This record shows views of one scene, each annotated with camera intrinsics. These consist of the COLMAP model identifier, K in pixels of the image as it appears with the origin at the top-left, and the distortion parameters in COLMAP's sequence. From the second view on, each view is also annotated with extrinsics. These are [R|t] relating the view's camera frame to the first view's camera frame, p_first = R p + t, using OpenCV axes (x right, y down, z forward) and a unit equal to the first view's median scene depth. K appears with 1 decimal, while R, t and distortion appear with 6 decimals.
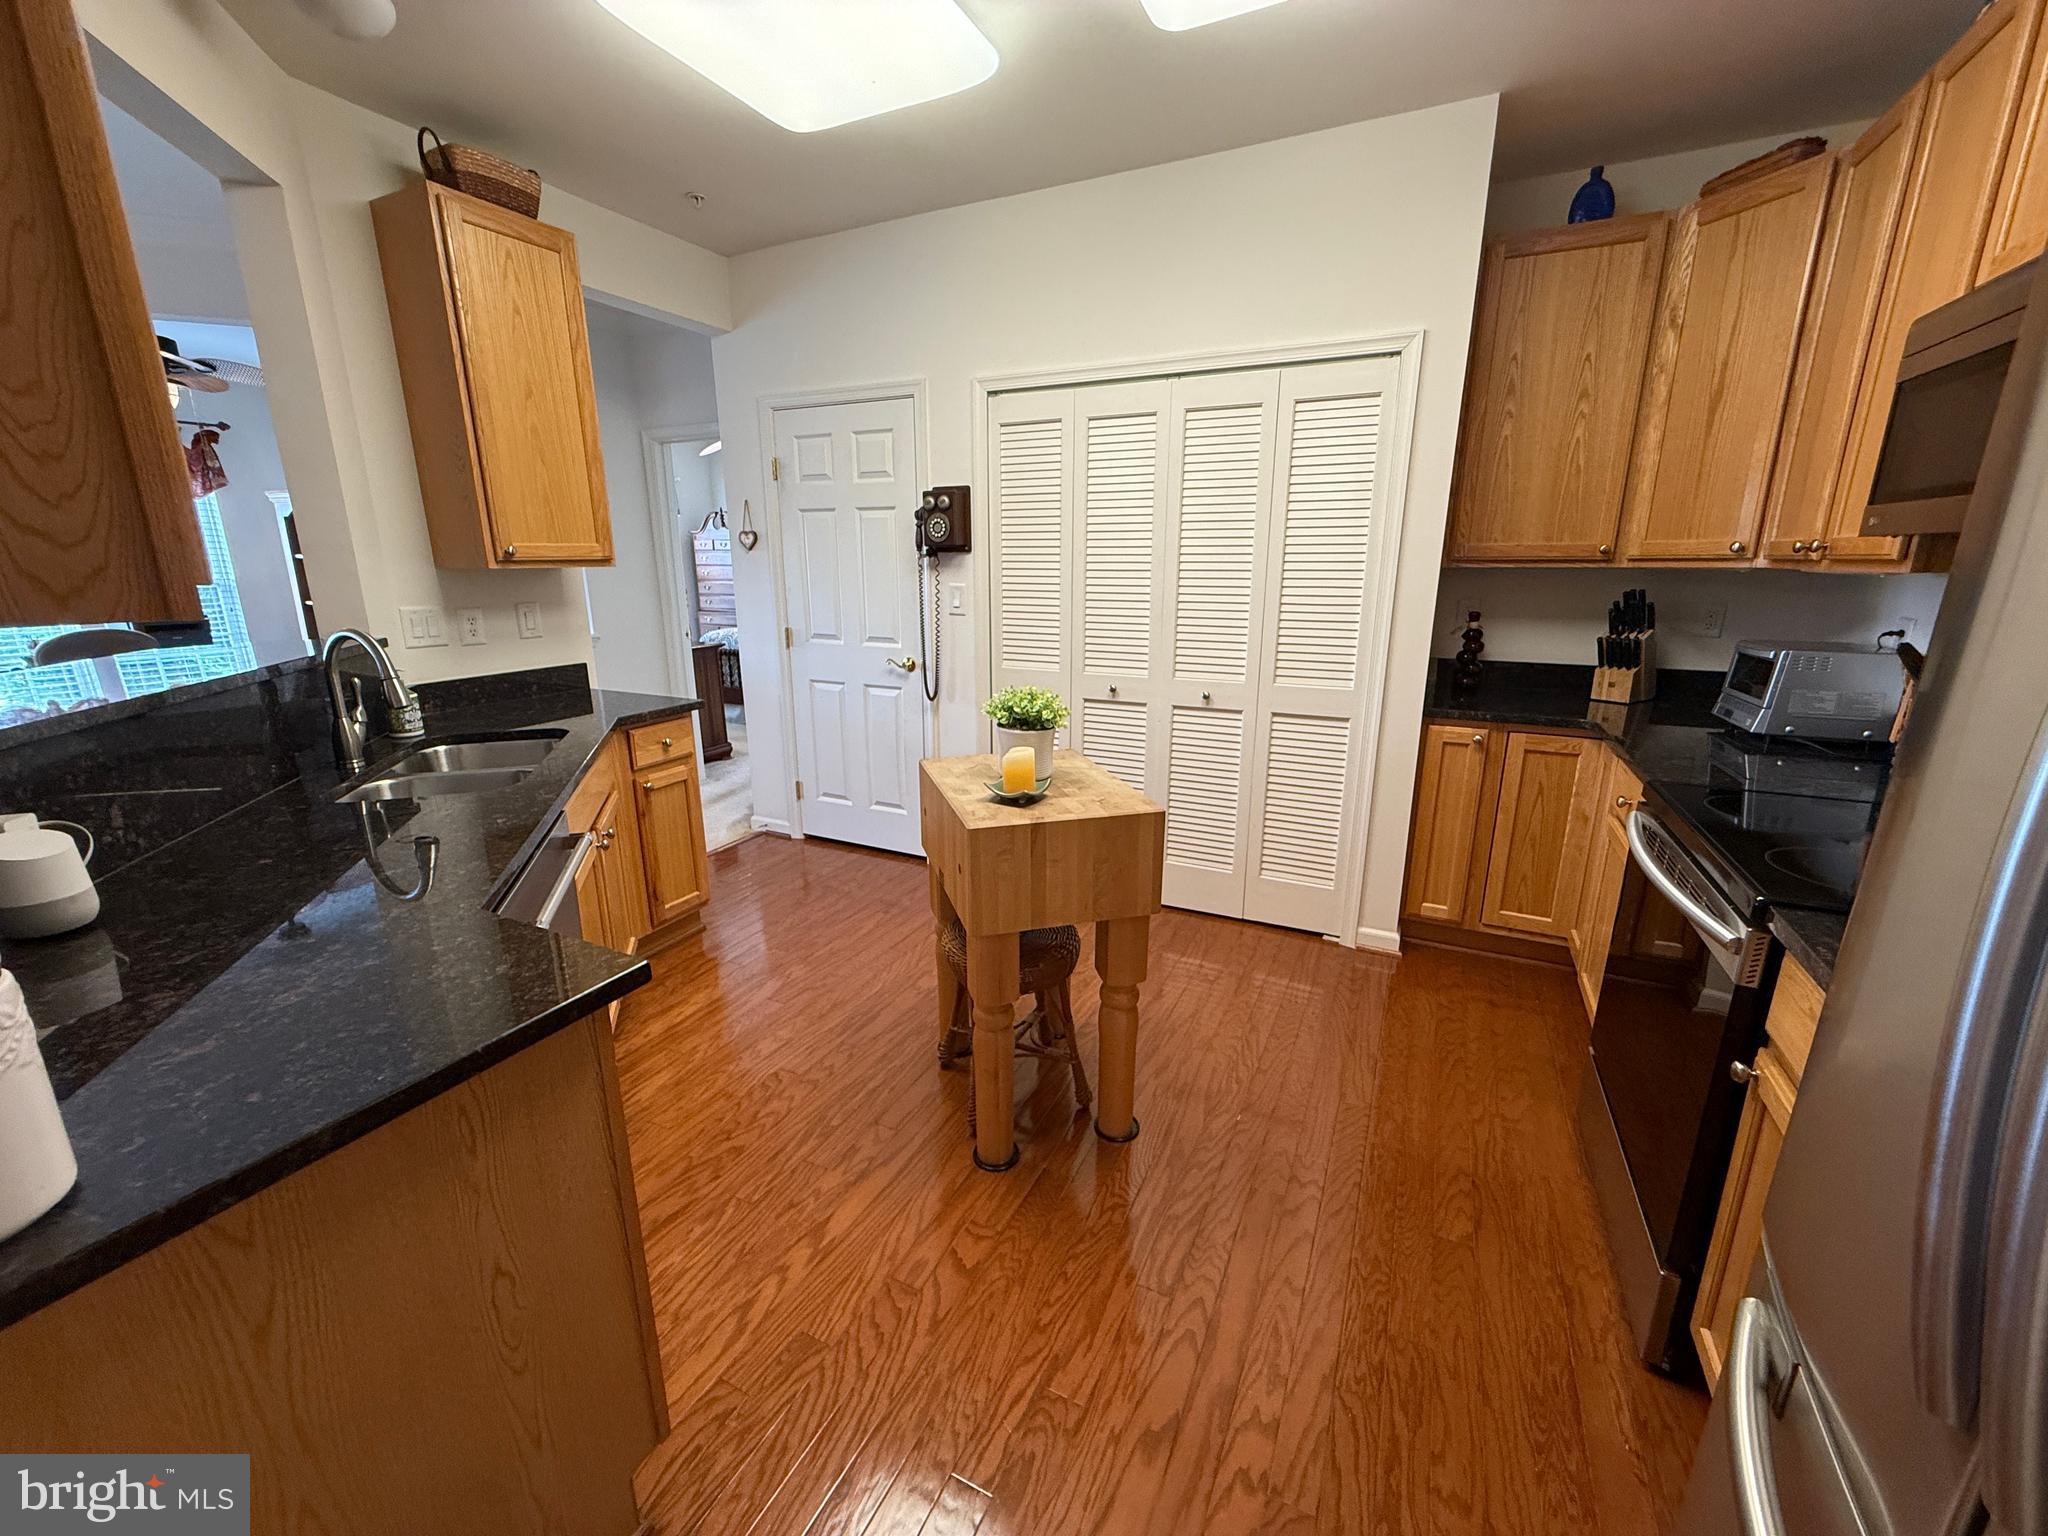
lens RADIAL K [[825.0, 0, 1027.0], [0, 825.0, 763.9], [0, 0, 1]] dist [0.014618, 0.000023]
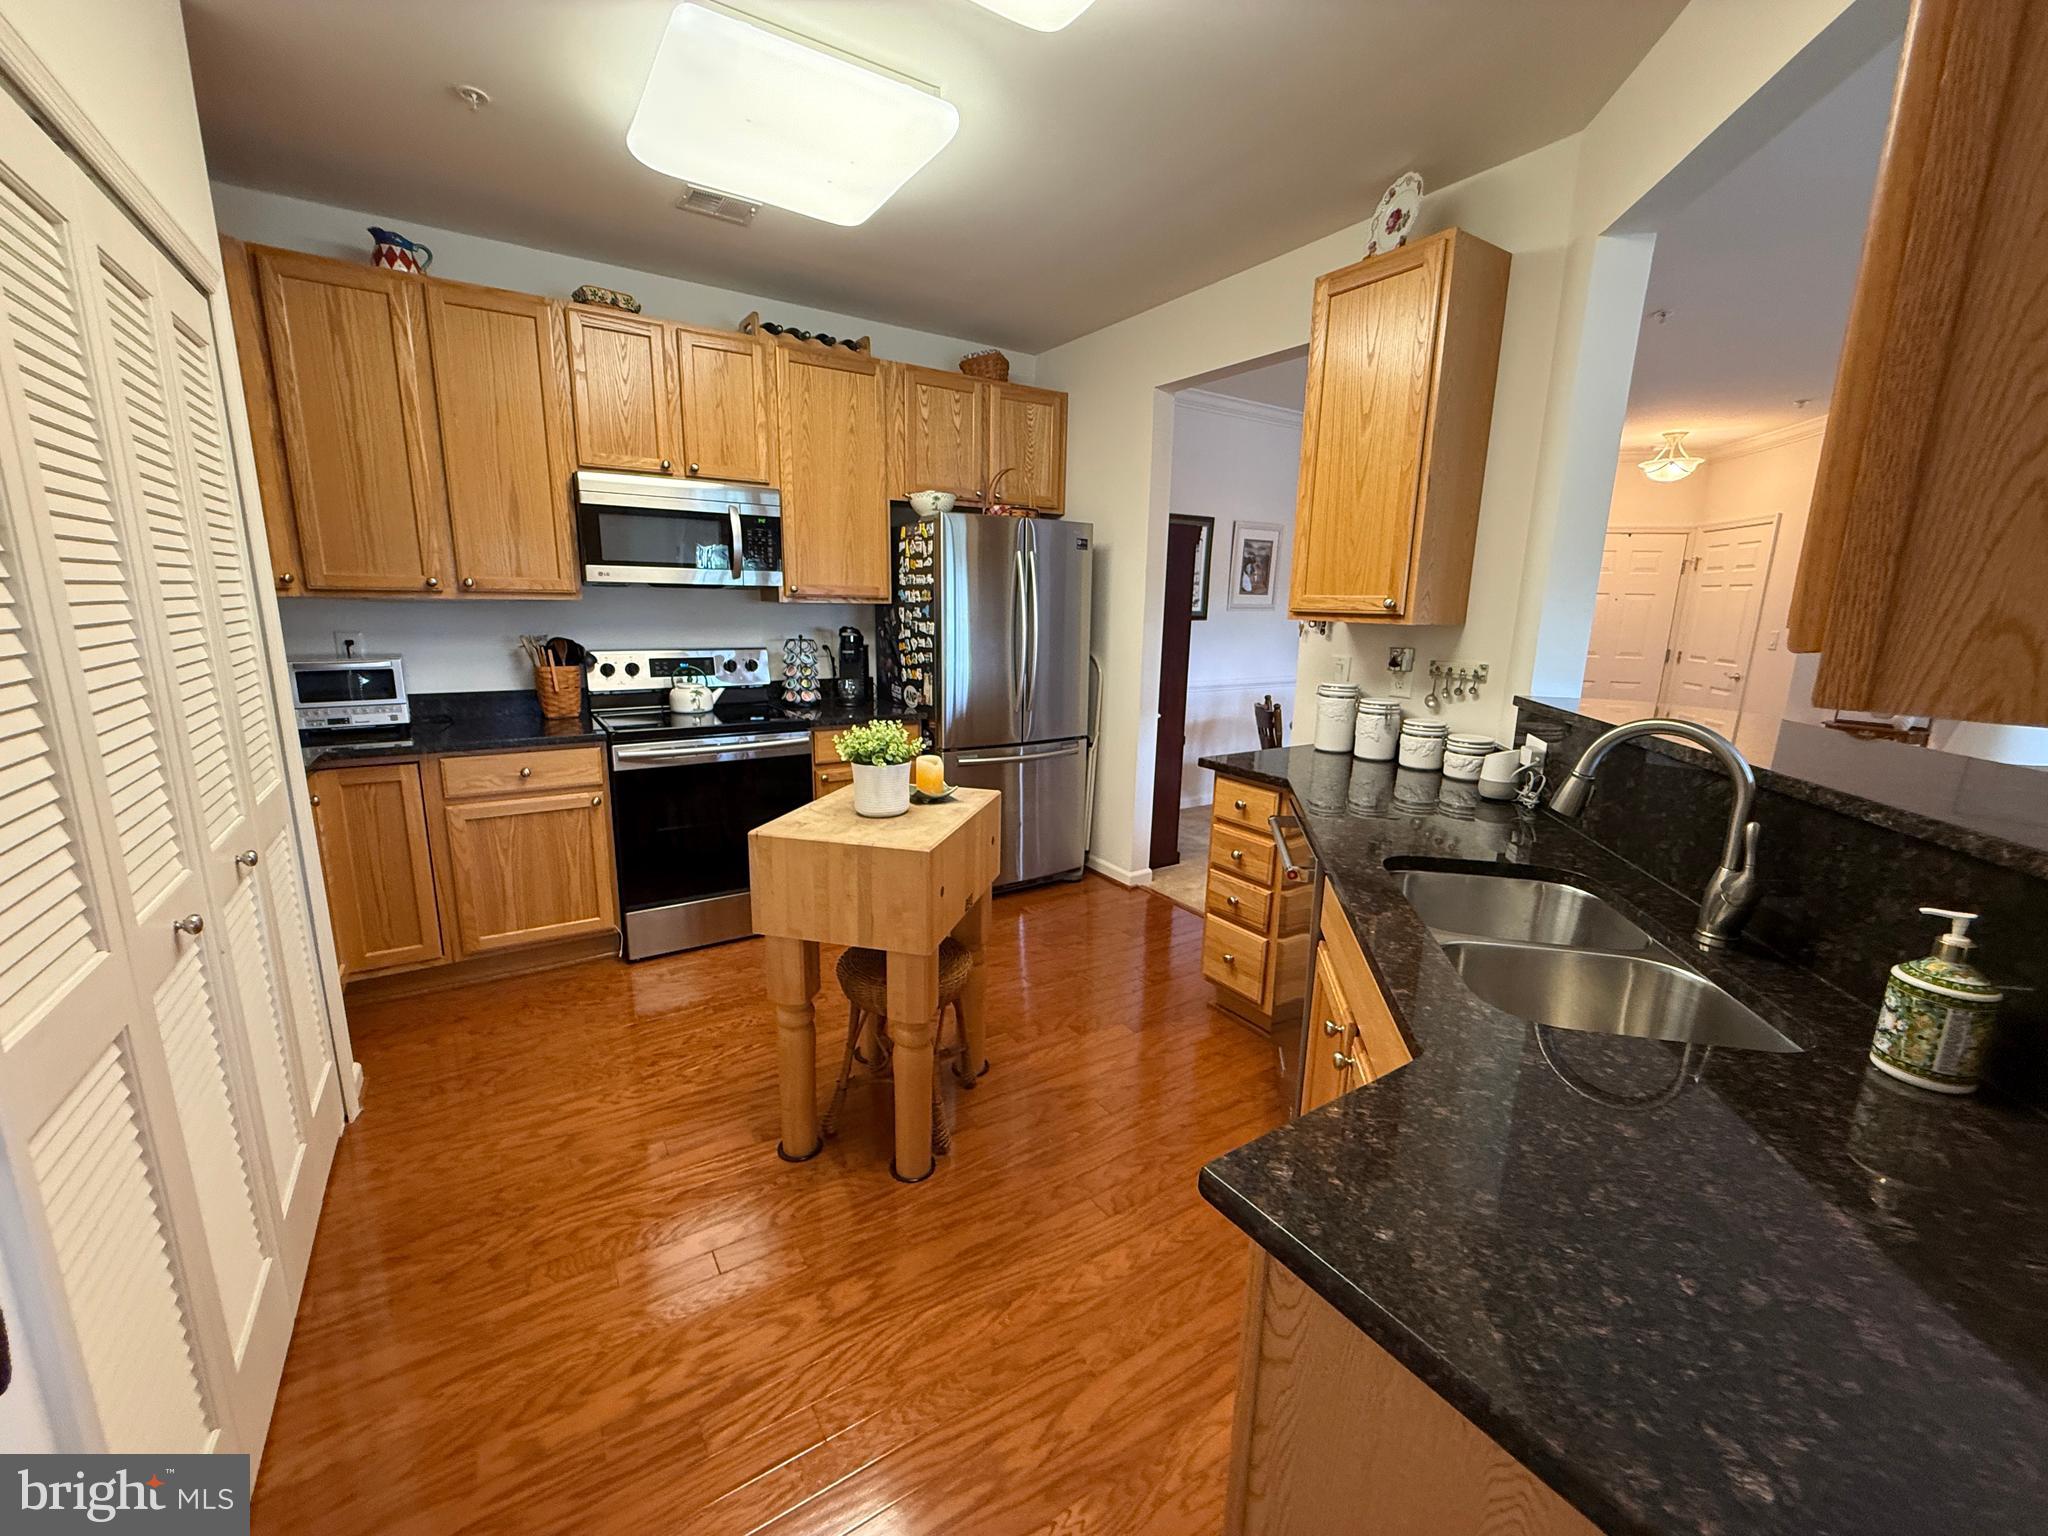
lens RADIAL K [[818.5, 0, 1020.3], [0, 818.5, 768.1], [0, 0, 1]] dist [-0.000903, -0.000099]
pose [[-0.855110, -0.122473, 0.503773, -0.488182], [0.108490, 0.907912, 0.404877, -0.318864], [-0.506968, 0.400869, -0.763078, 1.248602]]
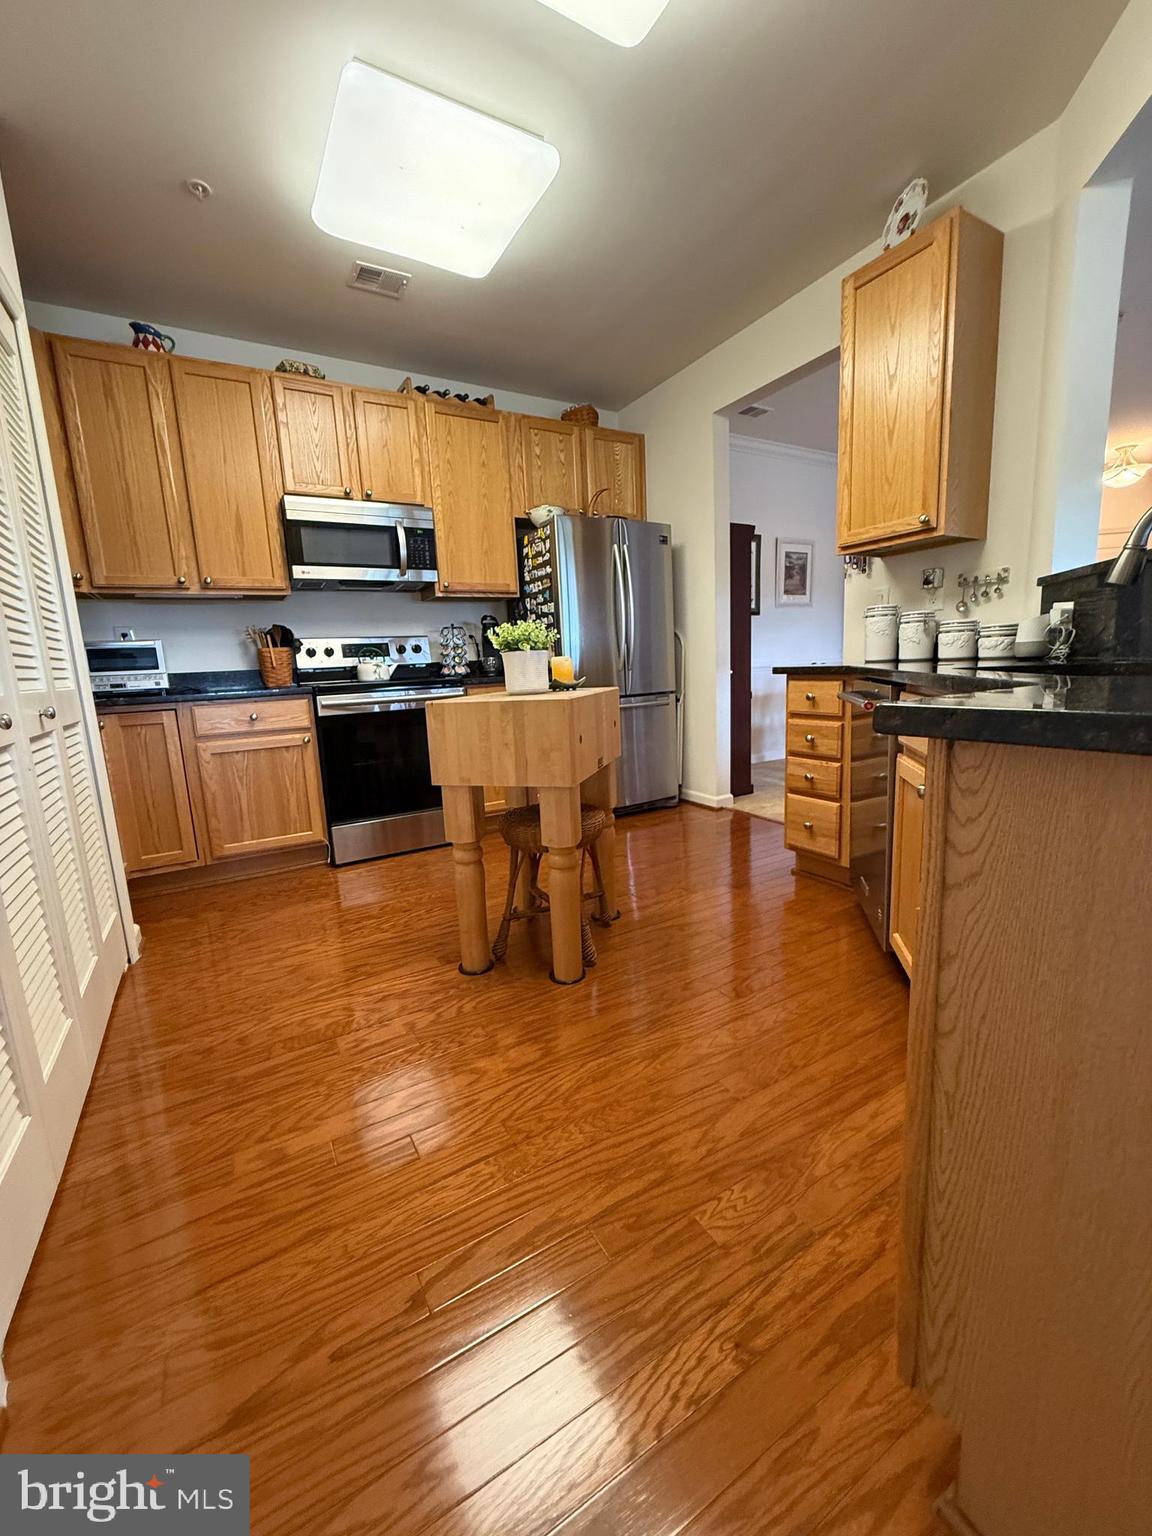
lens RADIAL K [[613.8, 0, 575.3], [0, 613.8, 769.4], [0, 0, 1]] dist [-0.000903, -0.000099]
pose [[-0.827940, -0.054998, 0.558114, -0.453283], [0.182519, 0.914576, 0.360884, -0.157574], [-0.530285, 0.400657, -0.747176, 1.293118]]
